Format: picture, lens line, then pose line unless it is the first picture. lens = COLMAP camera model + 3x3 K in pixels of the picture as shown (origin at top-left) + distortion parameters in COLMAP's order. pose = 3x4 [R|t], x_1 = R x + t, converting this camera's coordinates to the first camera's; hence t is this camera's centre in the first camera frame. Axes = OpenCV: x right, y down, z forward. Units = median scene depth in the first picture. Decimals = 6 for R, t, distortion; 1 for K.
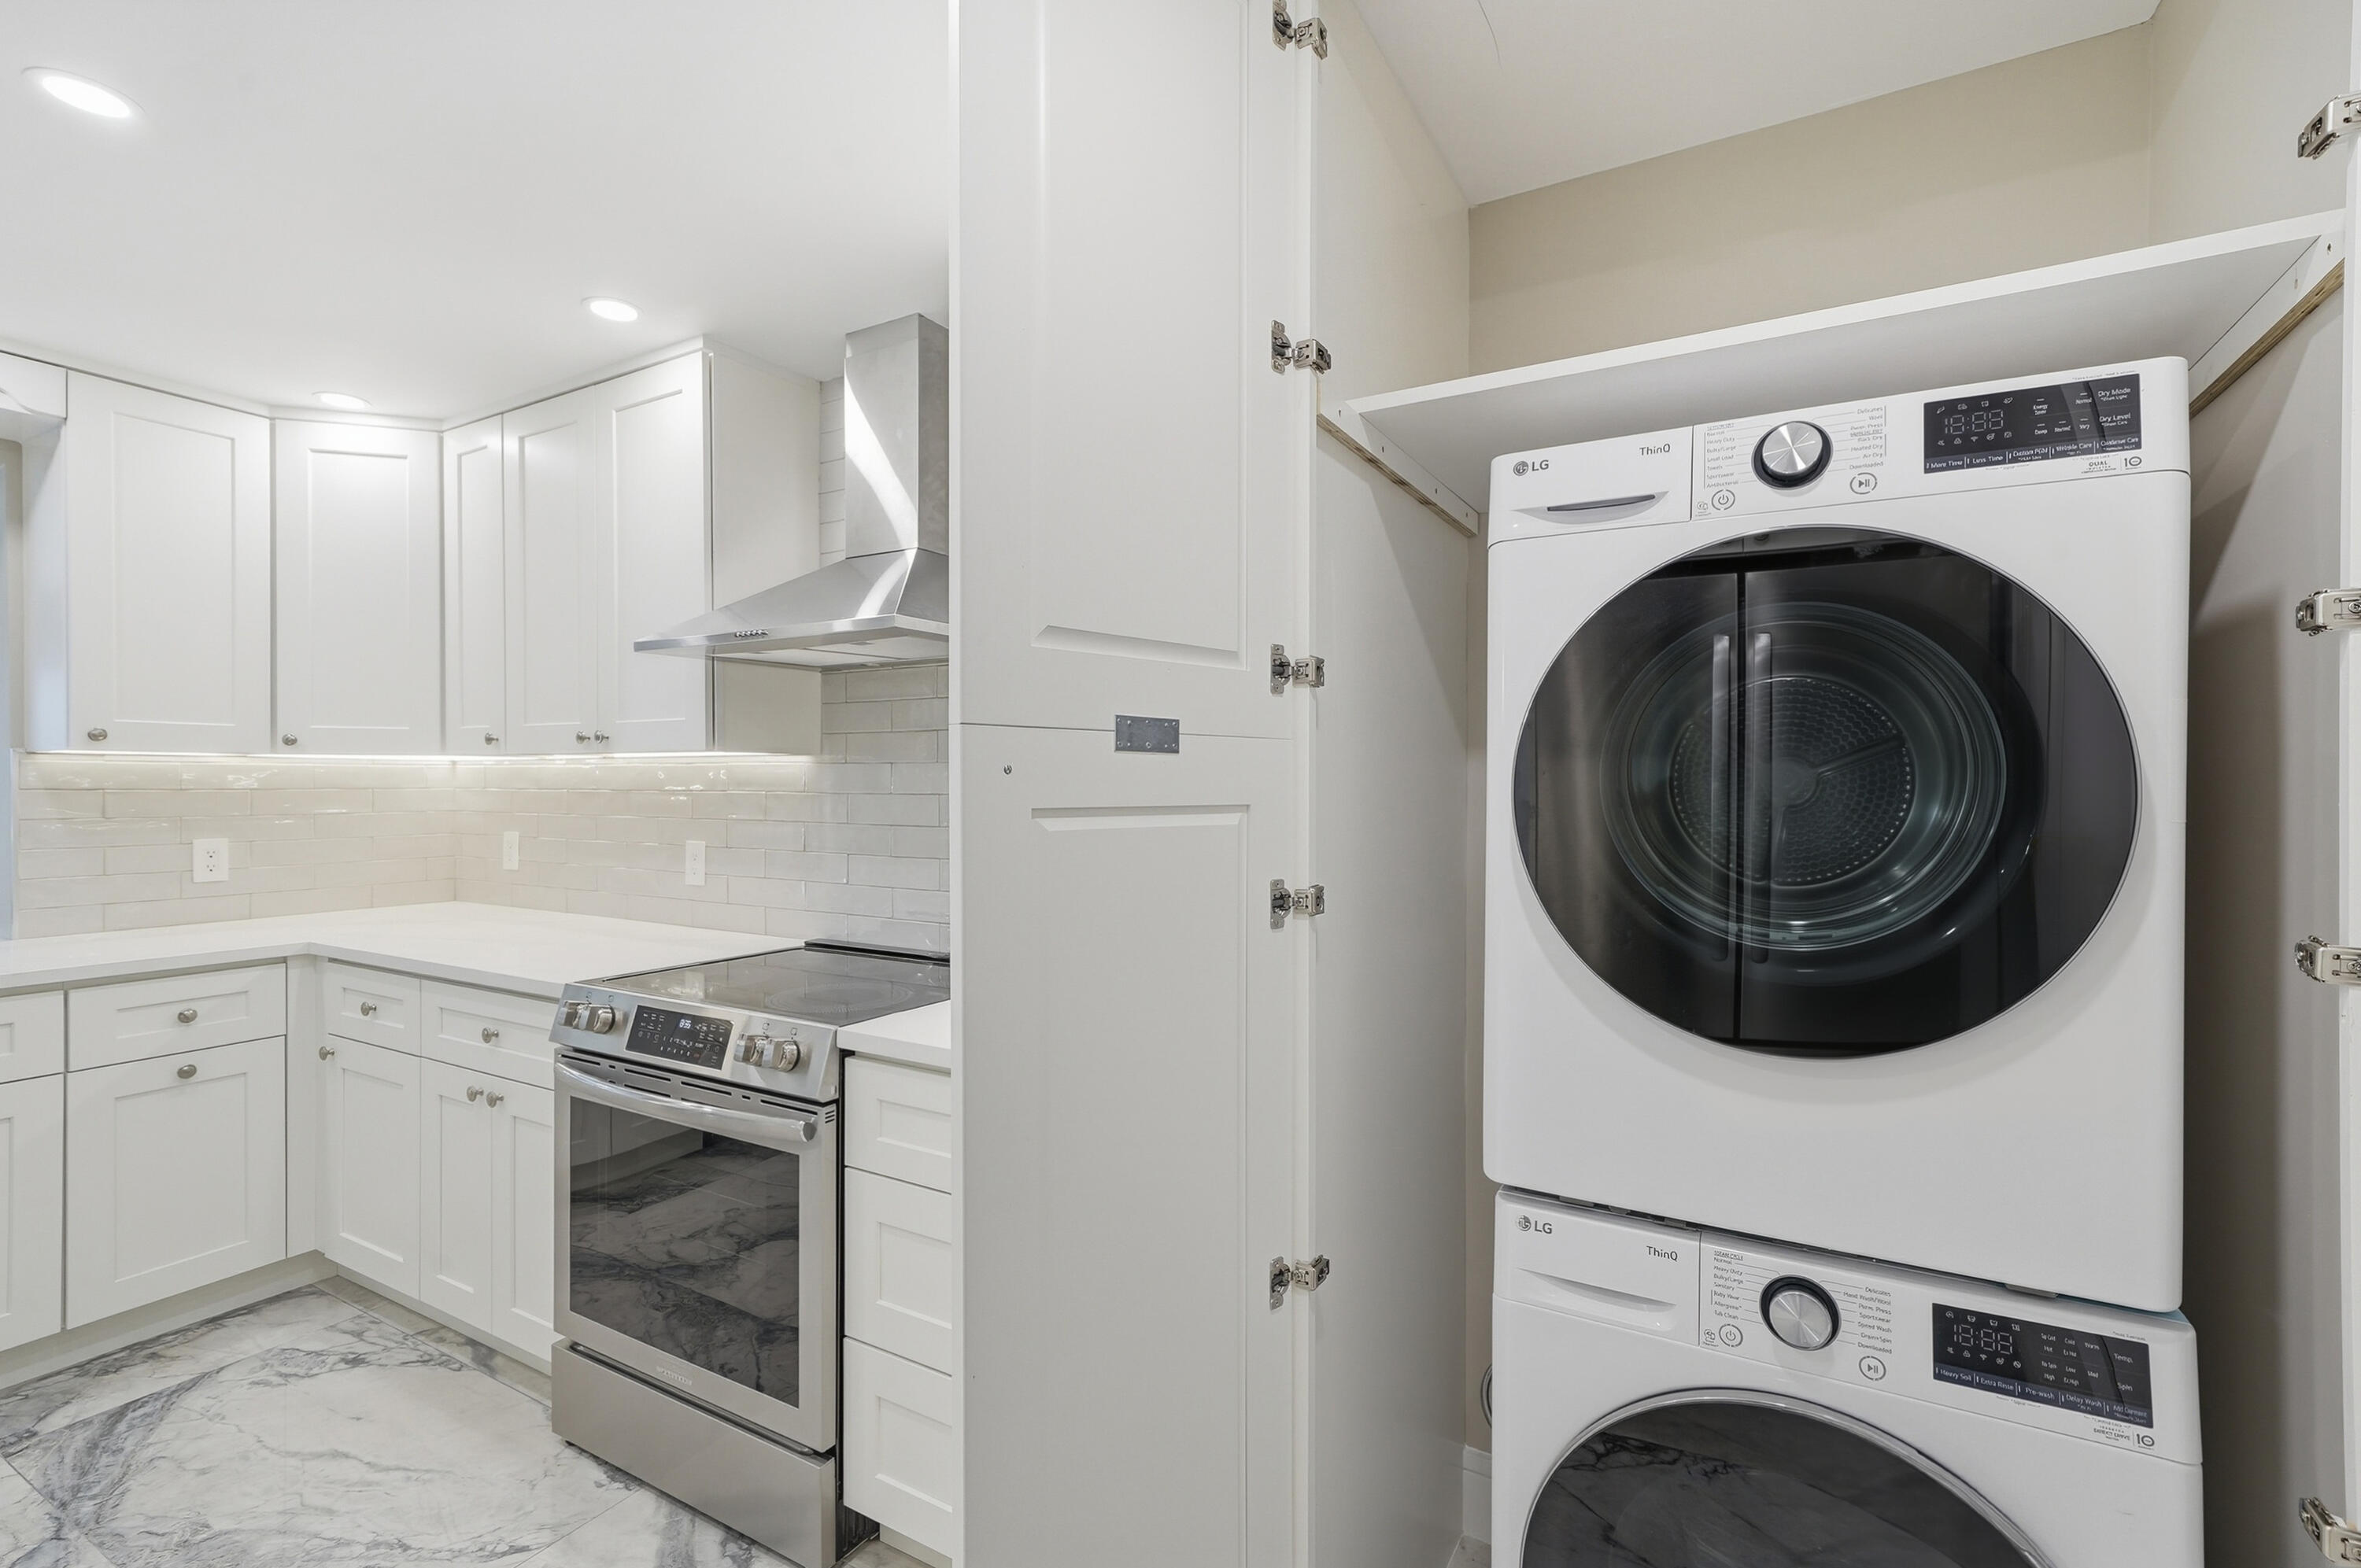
lens RADIAL K [[1052.0, 0, 1176.9], [0, 1052.0, 790.1], [0, 0, 1]] dist [0.003981, 0.004860]
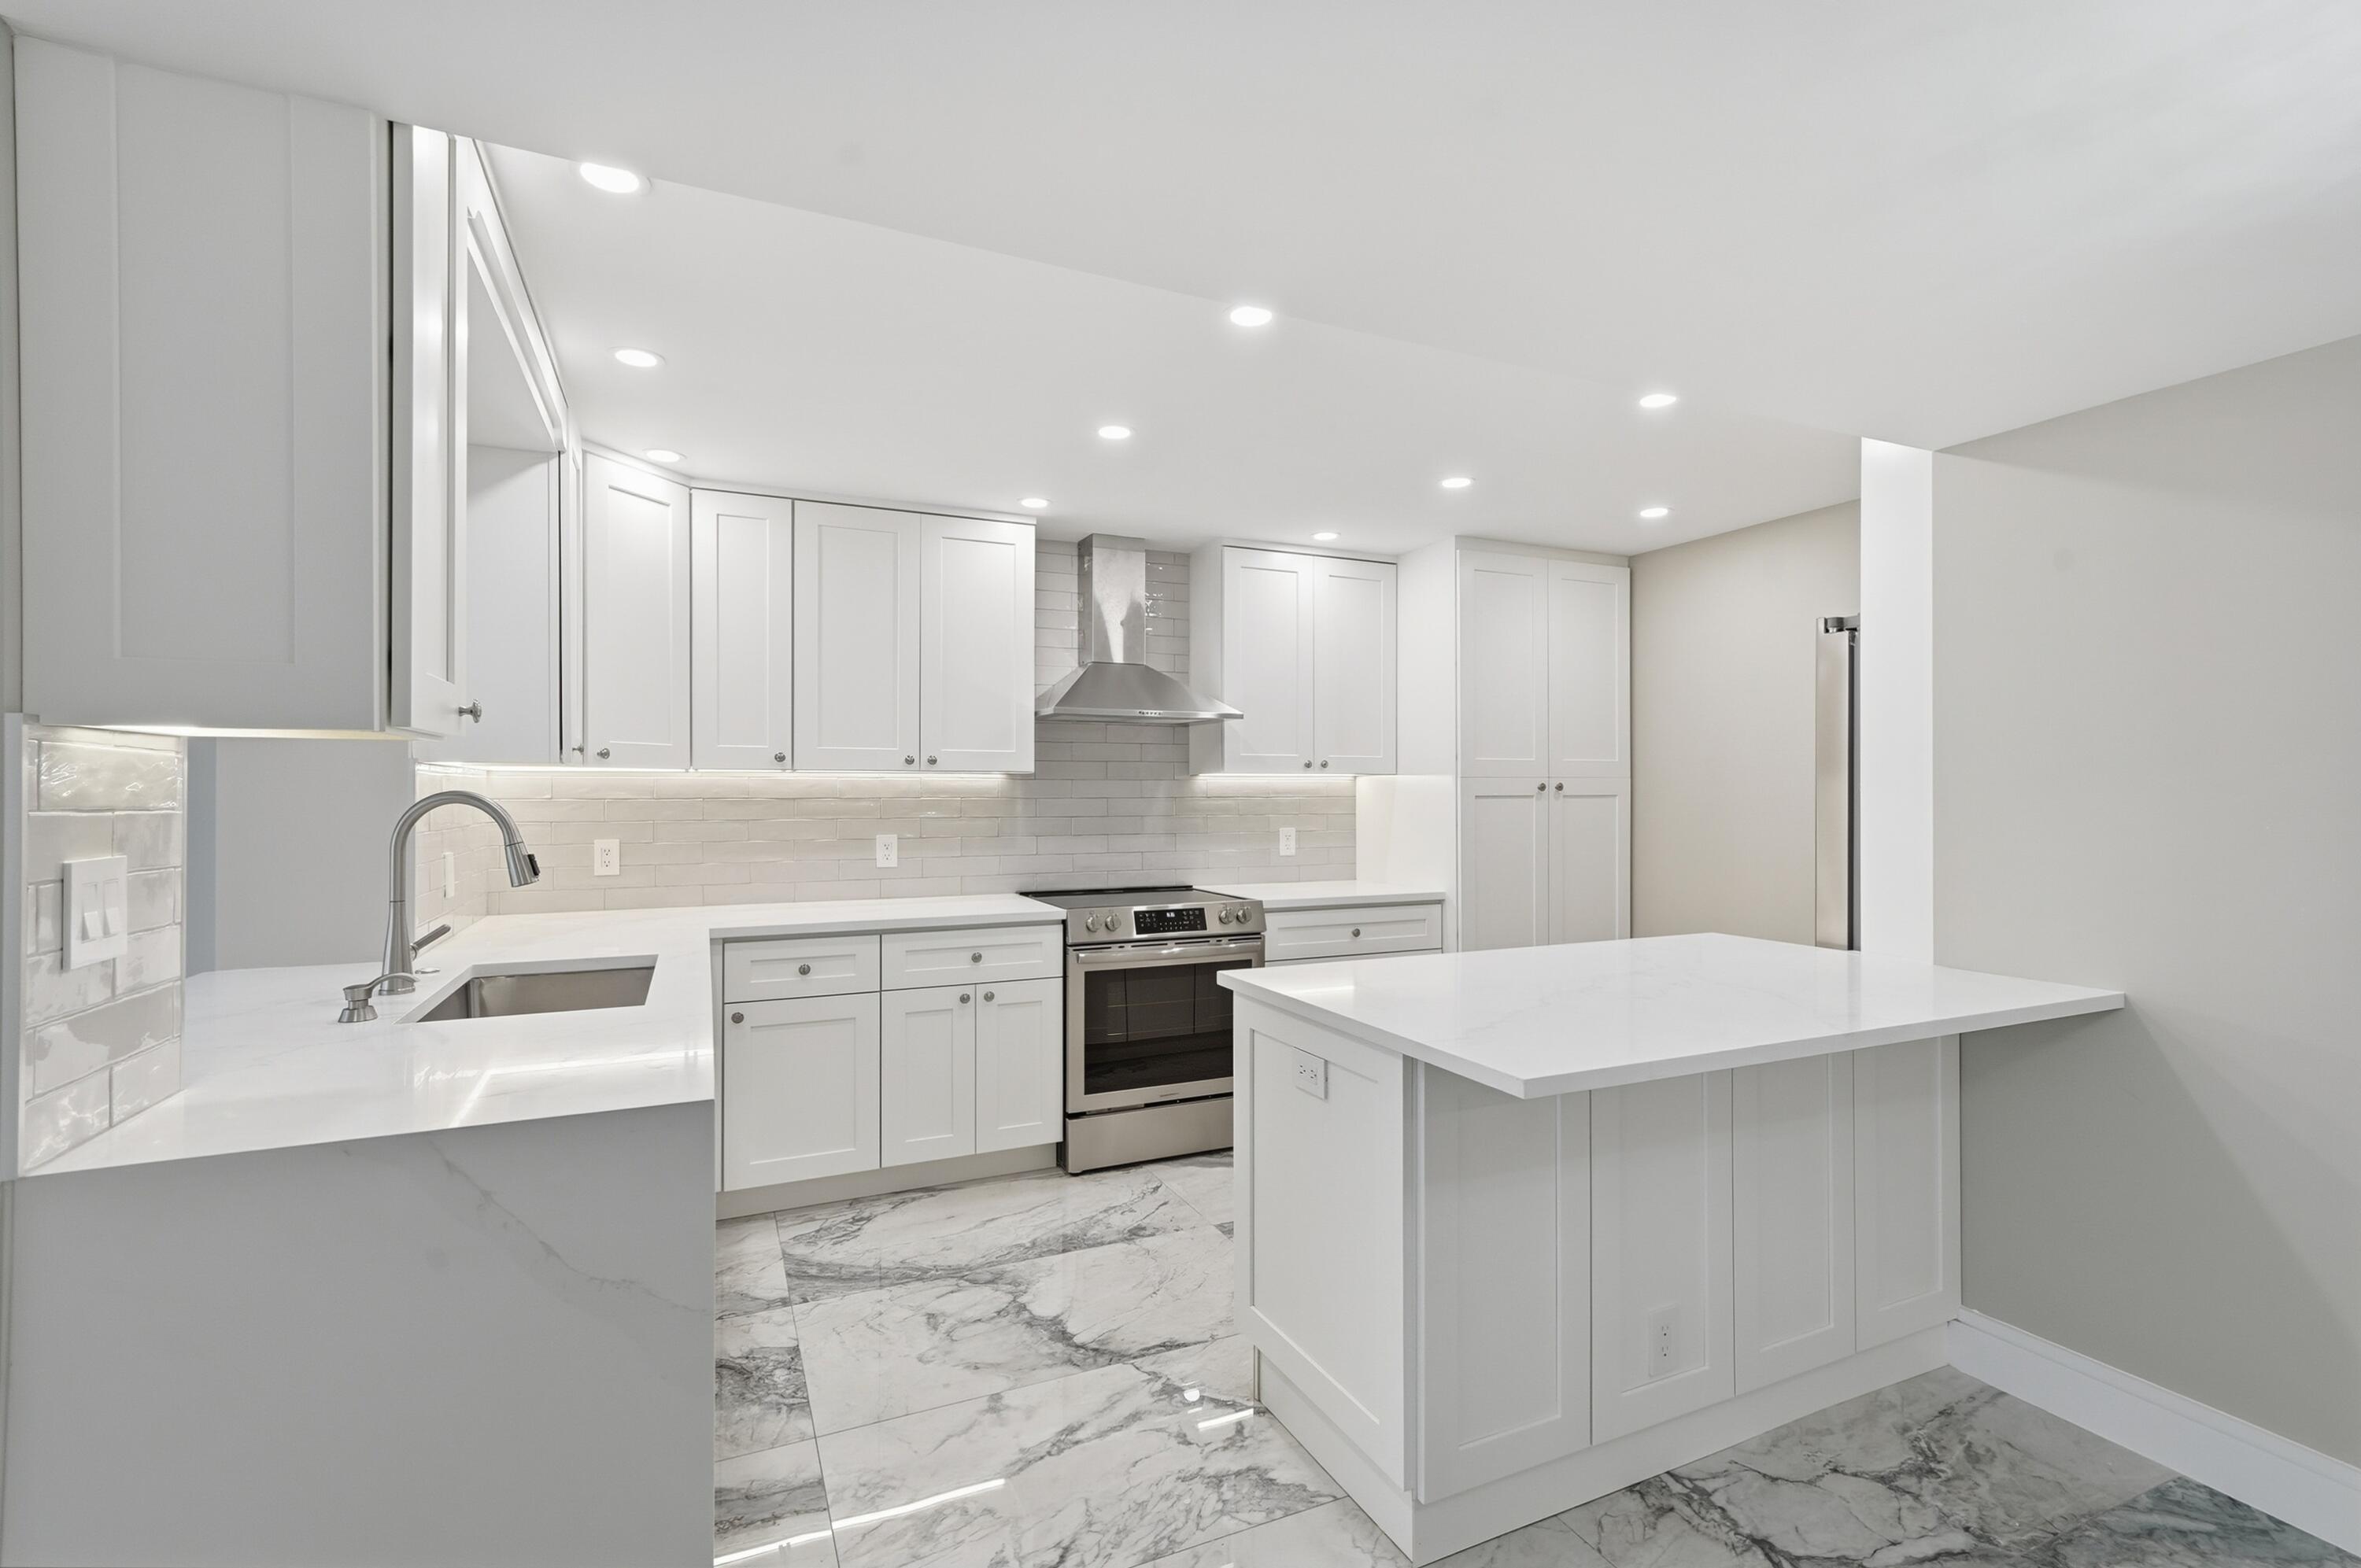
lens RADIAL K [[1052.0, 0, 1178.1], [0, 1052.0, 788.1], [0, 0, 1]] dist [0.003981, 0.004860]
pose [[0.578423, -0.001148, 0.815736, -1.585965], [0.008333, 0.999955, -0.004501, -0.003214], [-0.815694, 0.009401, 0.578407, -0.111888]]
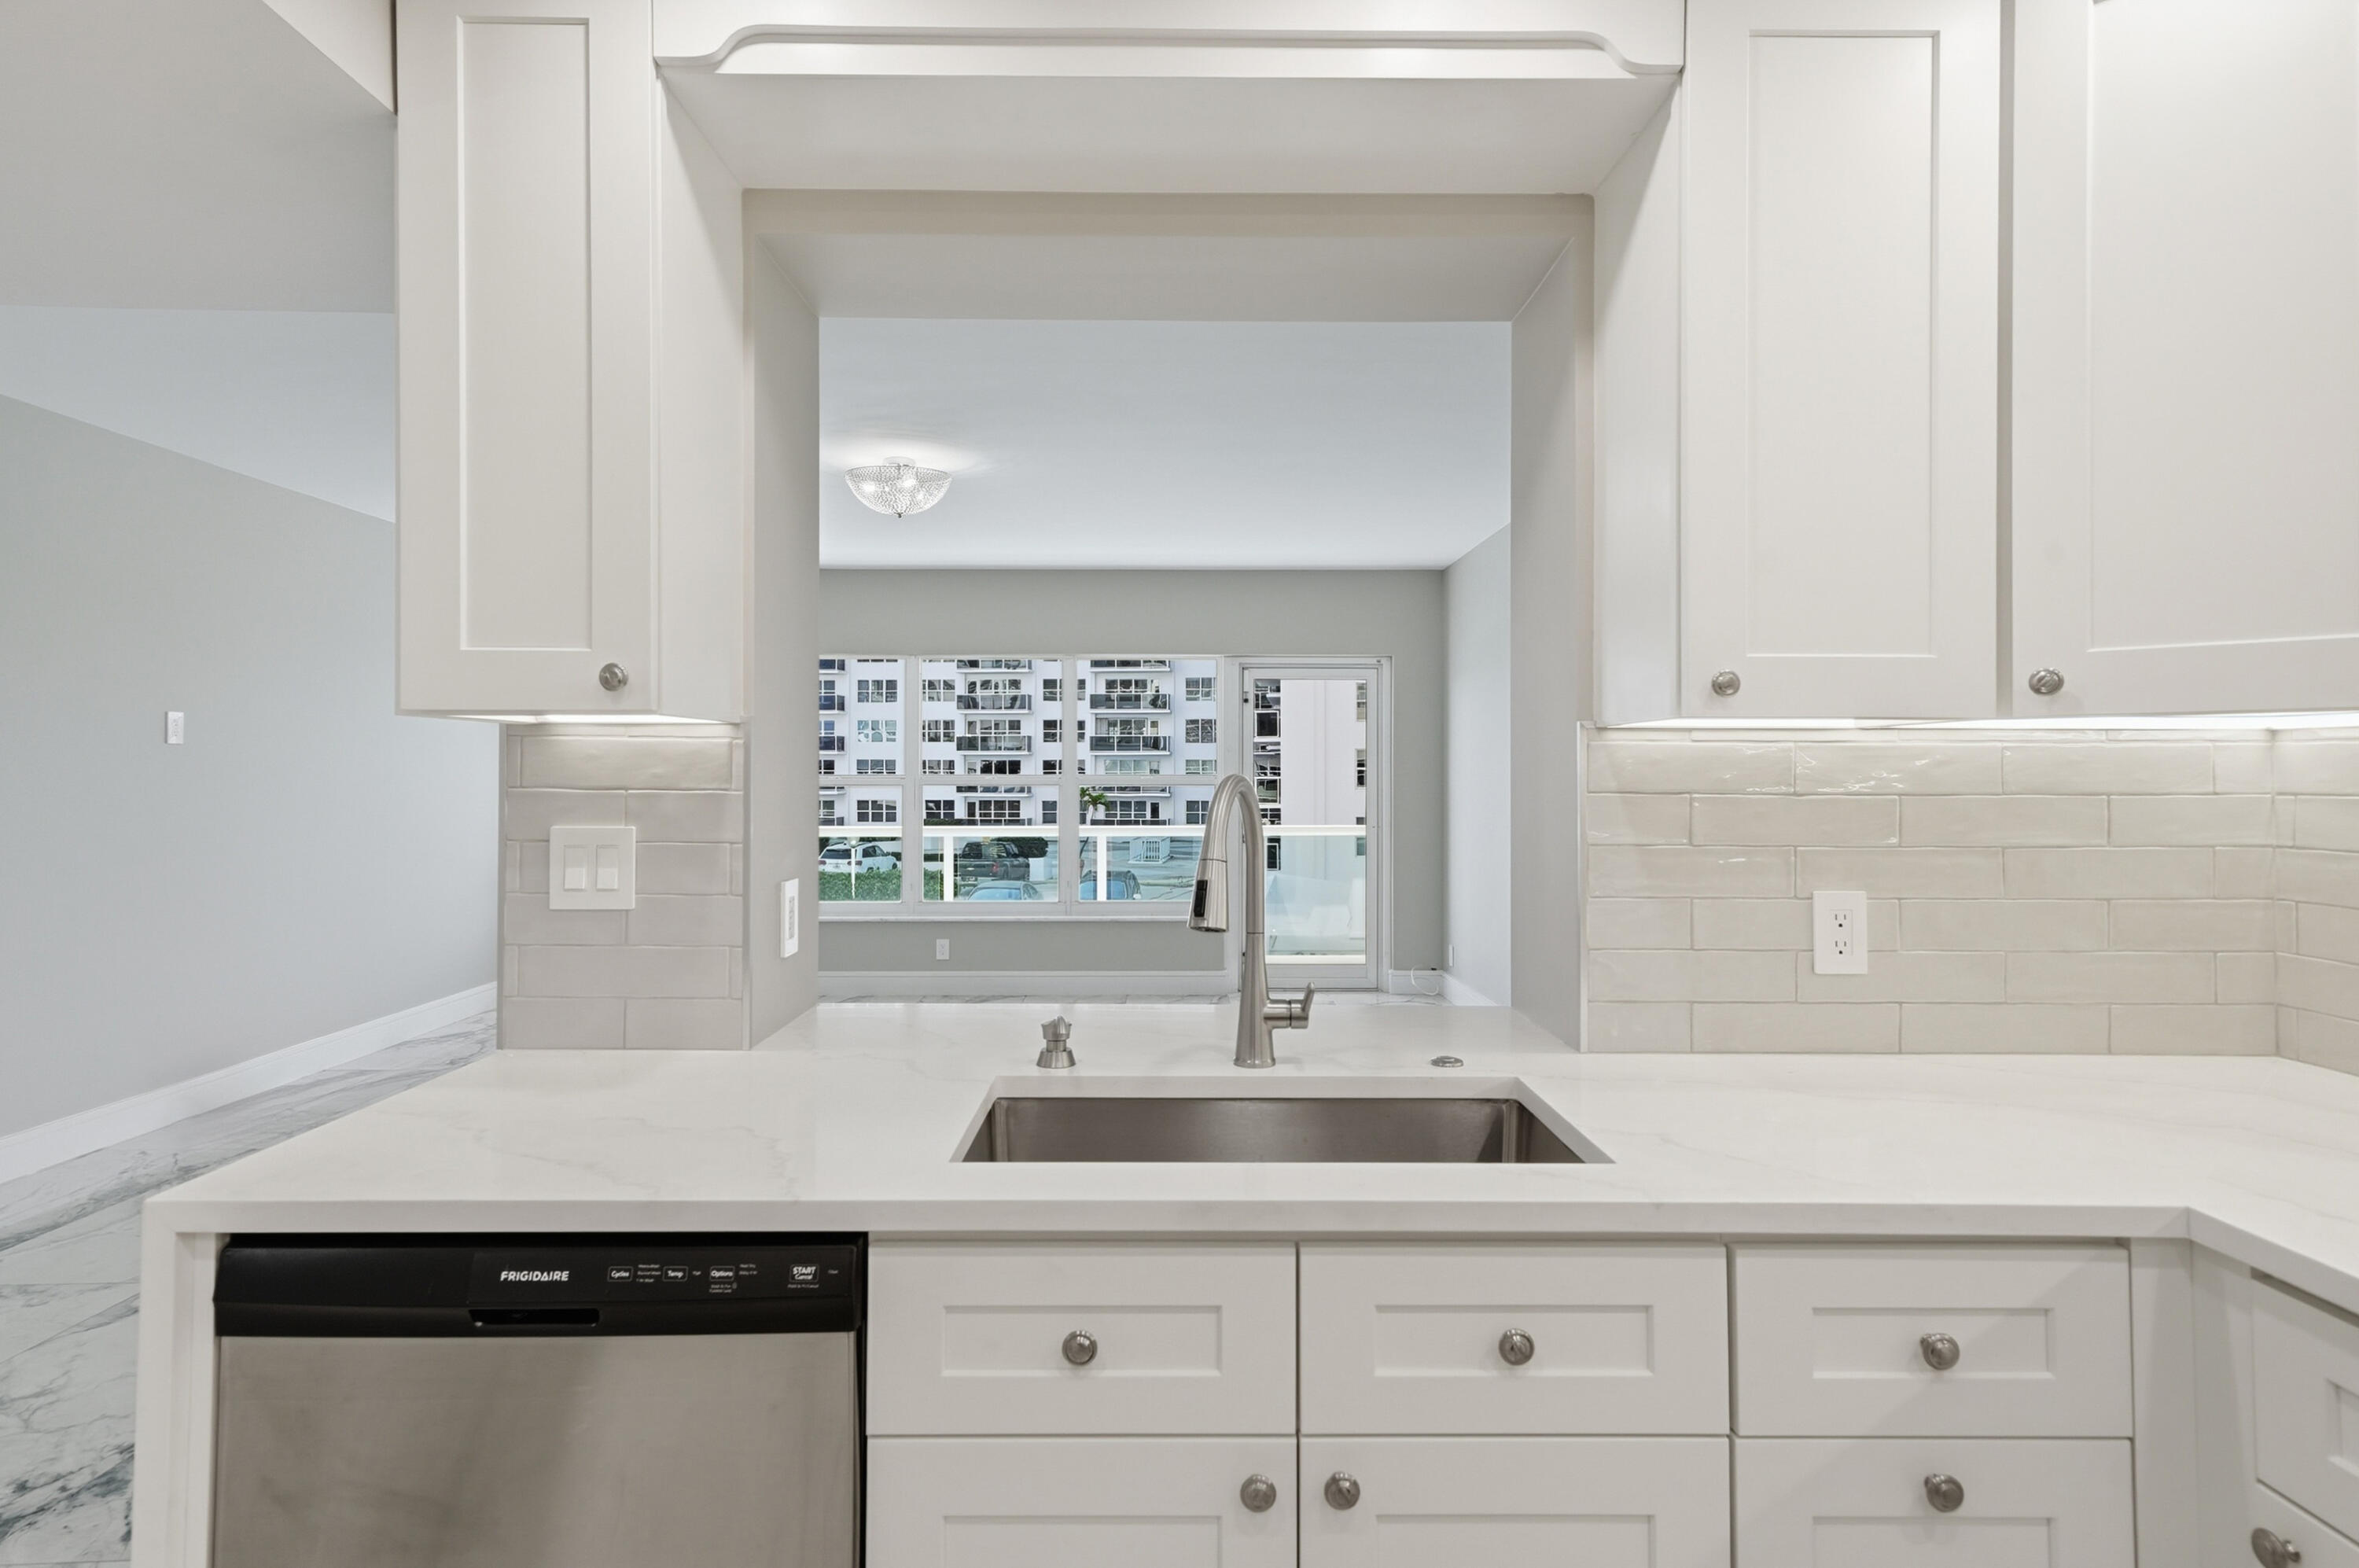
lens RADIAL K [[1293.5, 0, 1177.9], [0, 1293.5, 761.1], [0, 0, 1]] dist [0.026052, 0.000551]
pose [[0.514018, -0.011222, -0.857706, -0.648161], [-0.006267, 0.999839, -0.016837, -0.004878], [0.857757, 0.014030, 0.513864, 0.484245]]
